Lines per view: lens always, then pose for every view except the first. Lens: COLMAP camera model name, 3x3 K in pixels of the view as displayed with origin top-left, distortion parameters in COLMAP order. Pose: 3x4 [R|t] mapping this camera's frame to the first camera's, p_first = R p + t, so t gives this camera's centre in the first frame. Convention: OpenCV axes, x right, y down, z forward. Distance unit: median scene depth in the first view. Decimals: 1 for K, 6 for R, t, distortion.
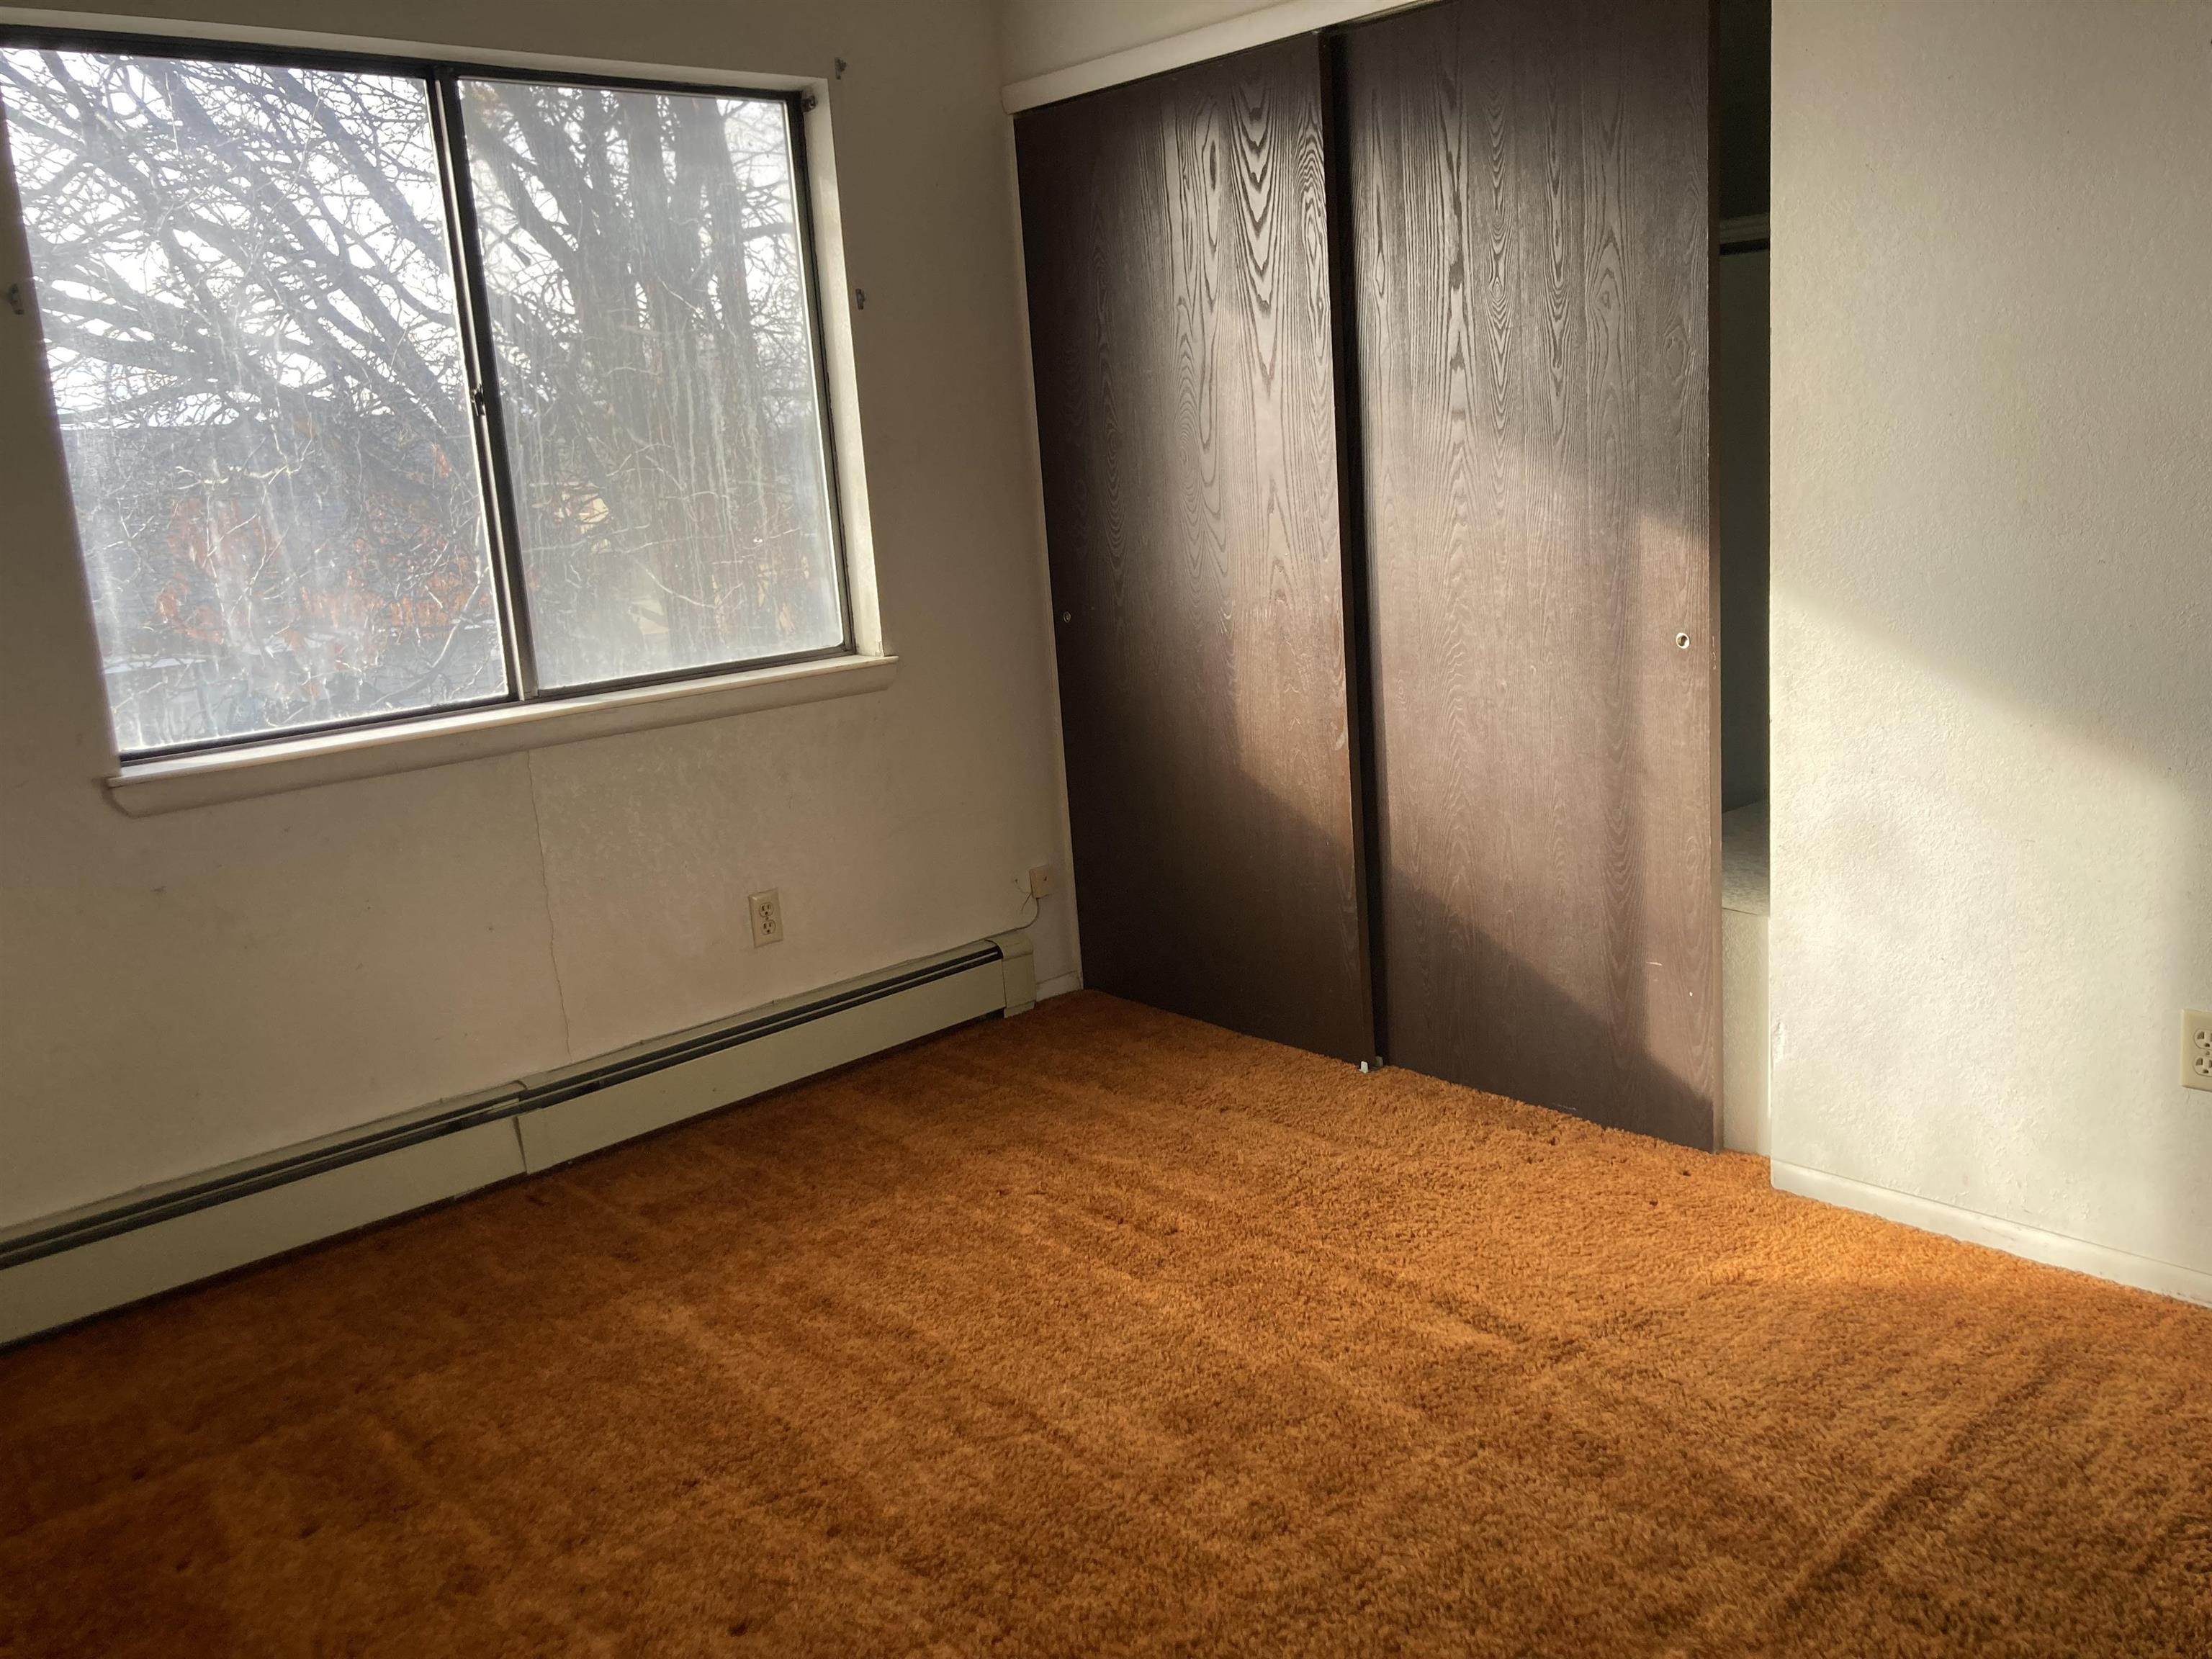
lens RADIAL K [[1822.9, 0, 1202.1], [0, 1822.9, 772.7], [0, 0, 1]] dist [0.037245, -0.024434]
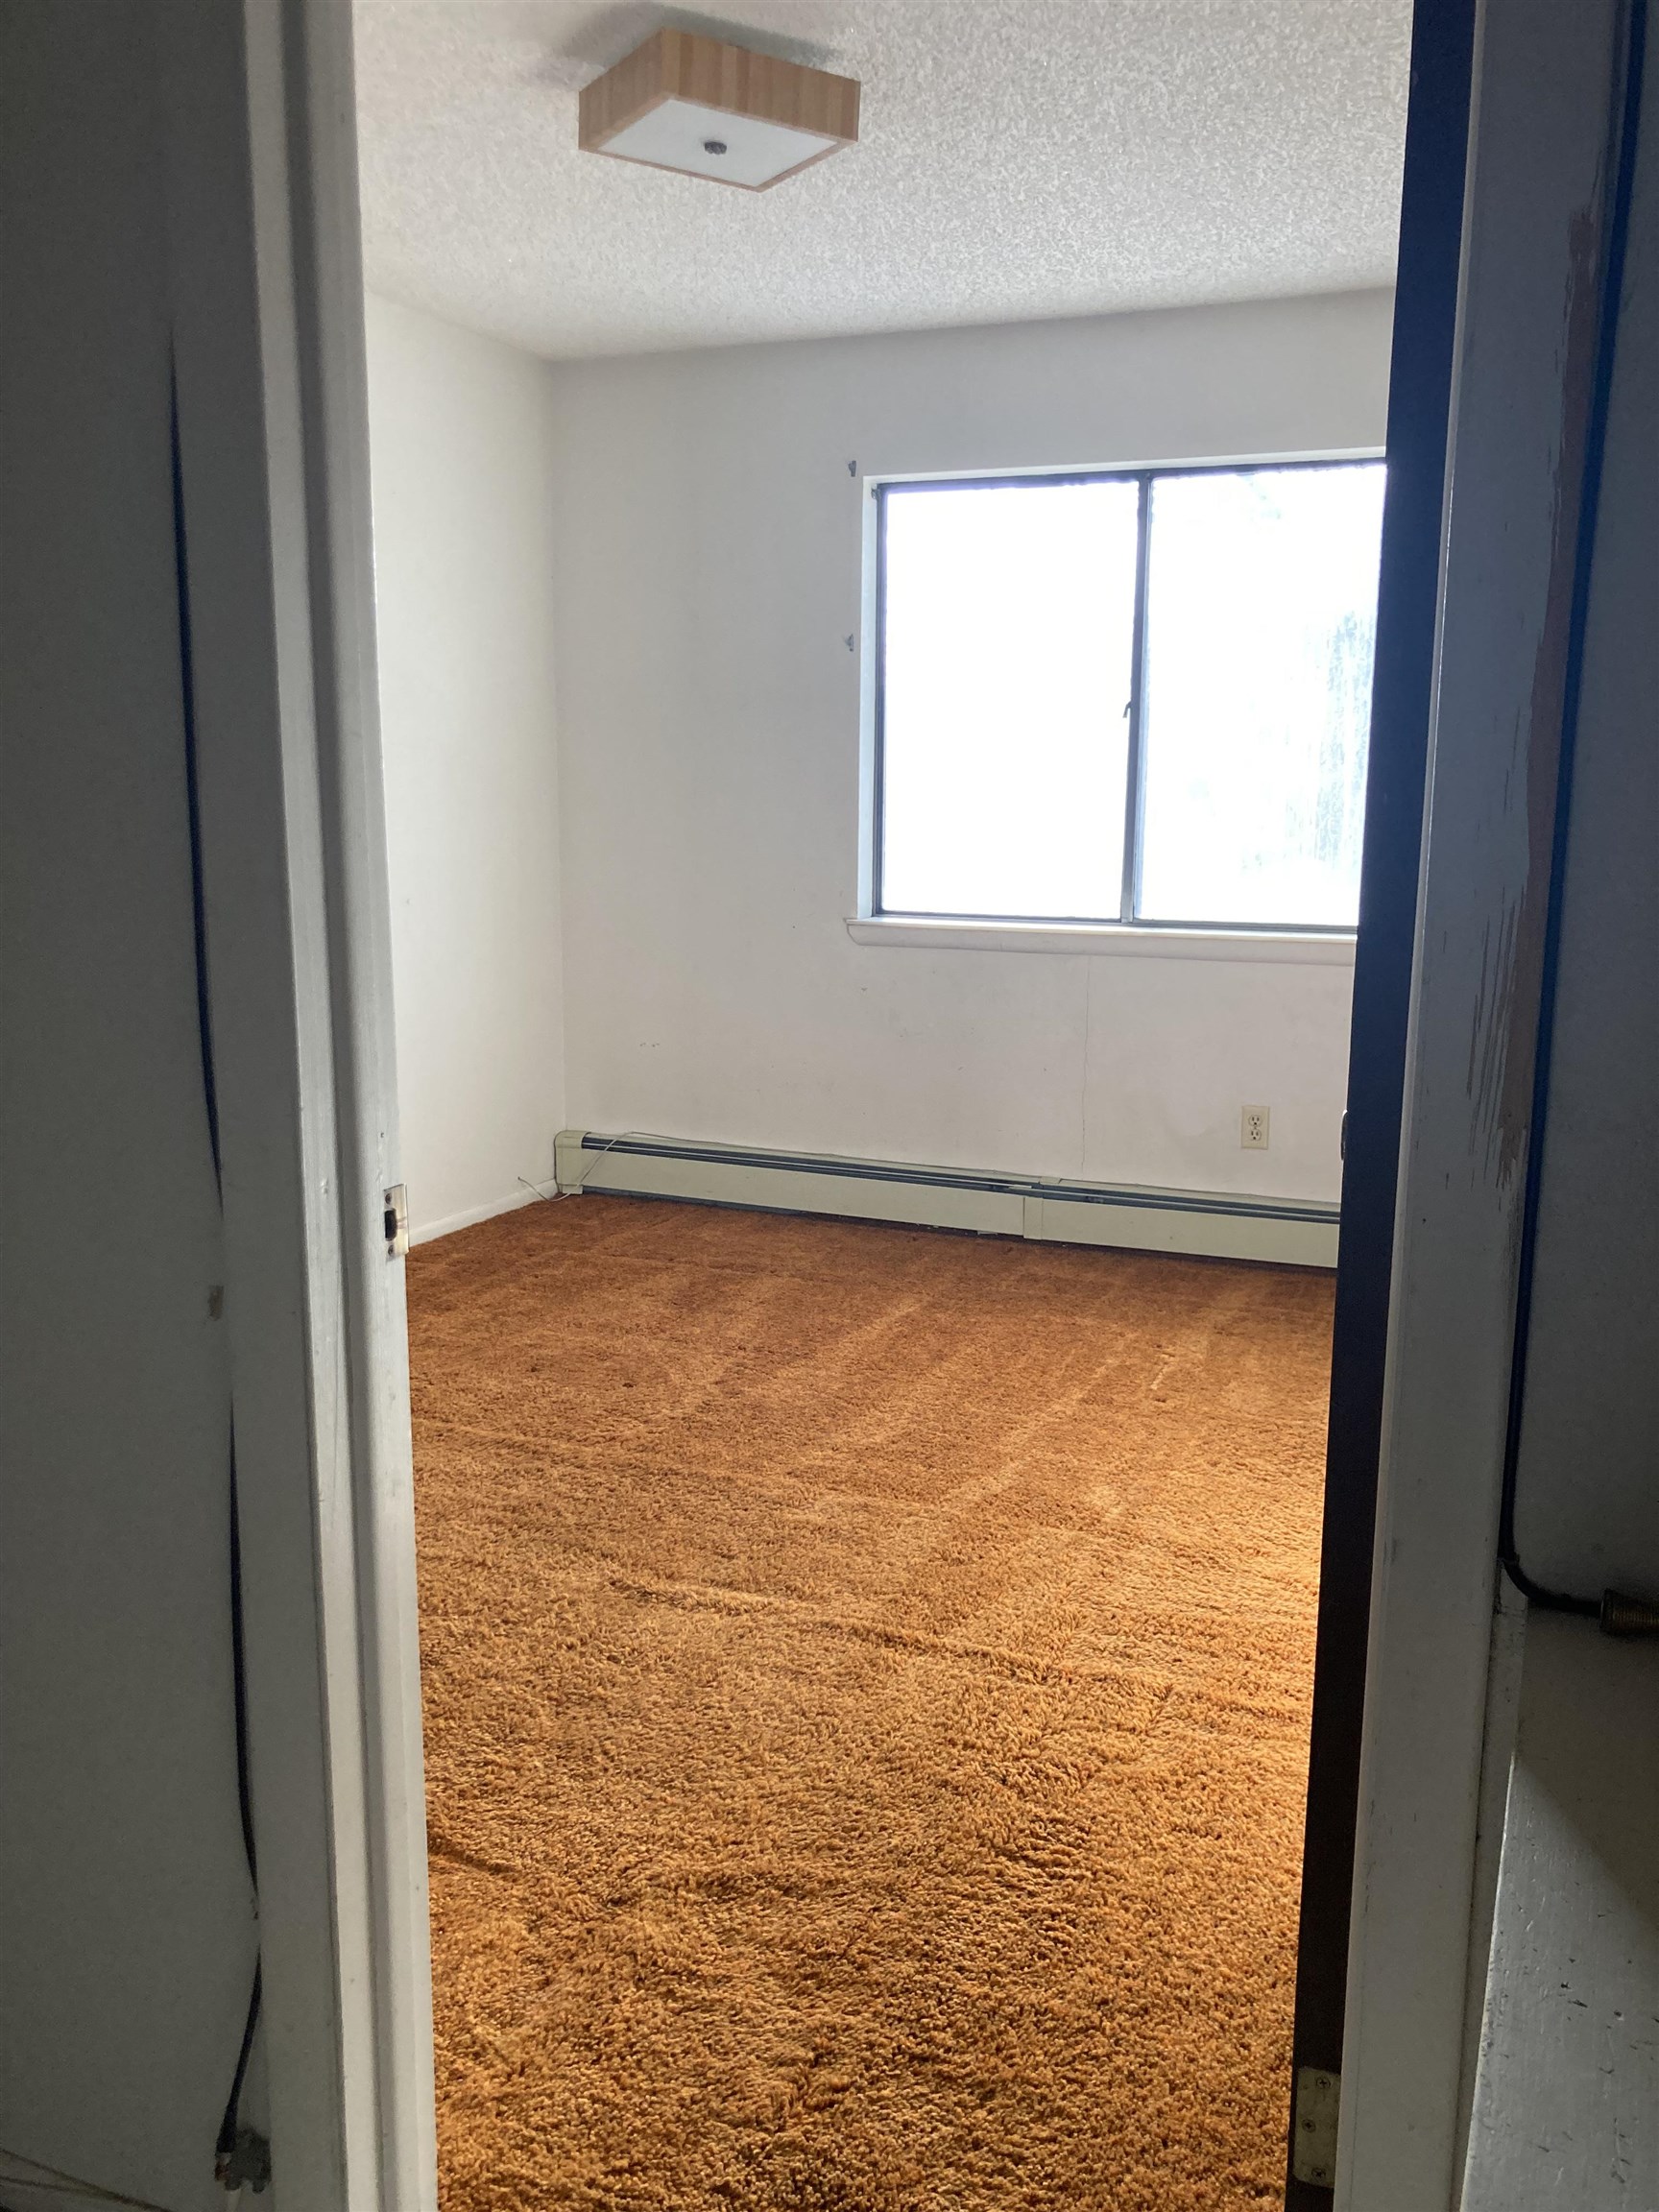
lens RADIAL K [[1822.9, 0, 838.3], [0, 1822.9, 1106.1], [0, 0, 1]] dist [0.037245, -0.024434]
pose [[0.433072, 0.237202, -0.869588, 0.831168], [-0.211172, 0.964602, 0.157952, -0.083005], [0.876274, 0.115228, 0.467832, 0.180883]]
